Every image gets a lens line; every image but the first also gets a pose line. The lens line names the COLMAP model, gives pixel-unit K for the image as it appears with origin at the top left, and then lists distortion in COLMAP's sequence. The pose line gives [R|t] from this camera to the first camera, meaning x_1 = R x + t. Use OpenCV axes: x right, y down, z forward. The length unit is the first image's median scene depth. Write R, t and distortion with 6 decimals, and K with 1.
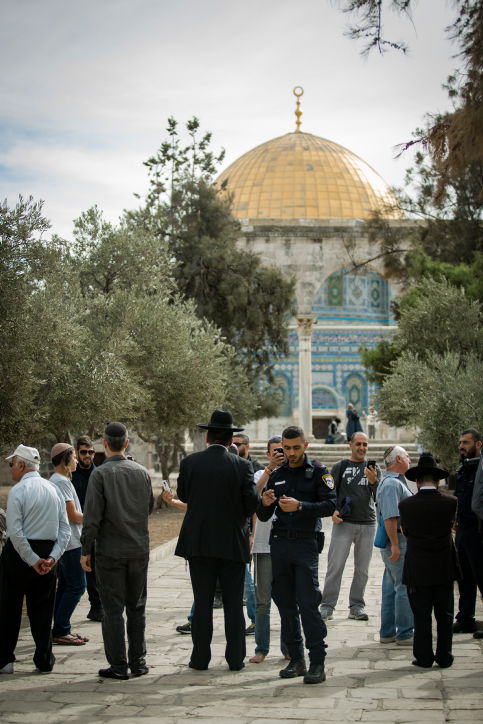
lens RADIAL K [[1755.0, 0, 241.5], [0, 1755.0, 362.0], [0, 0, 1]] dist [-0.402644, 0.010591]
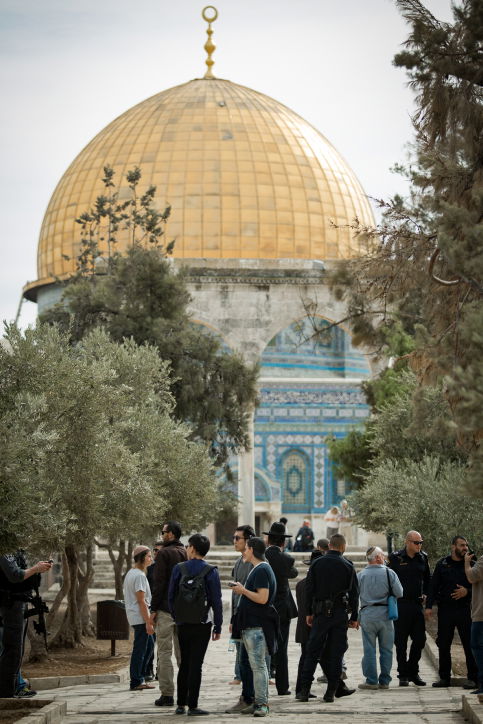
lens RADIAL K [[3494.3, 0, 241.5], [0, 3494.3, 362.0], [0, 0, 1]] dist [-0.038389, 0.866439]
pose [[0.998143, 0.006158, 0.060608, -0.073905], [-0.005589, 0.999939, -0.009553, -0.027415], [-0.060664, 0.009197, 0.998116, -0.668473]]
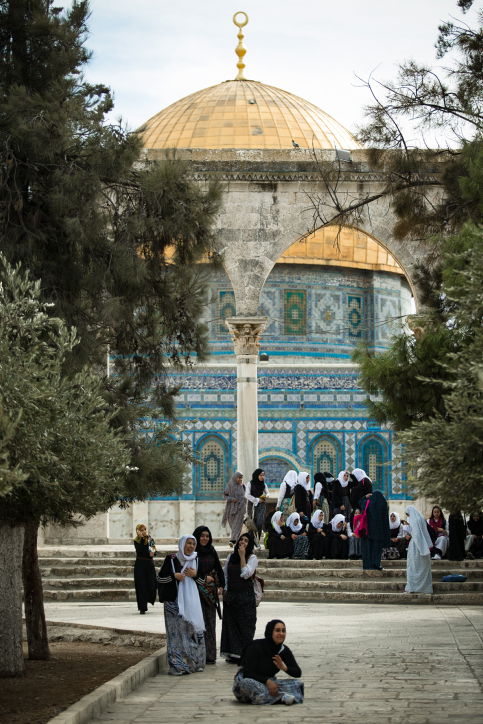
lens RADIAL K [[2119.7, 0, 241.5], [0, 2119.7, 362.0], [0, 0, 1]] dist [0.027470, 0.445722]
pose [[0.999537, -0.001613, 0.030394, 0.016881], [0.002691, 0.999367, -0.035464, 0.014889], [-0.030318, 0.035529, 0.998909, 0.392057]]
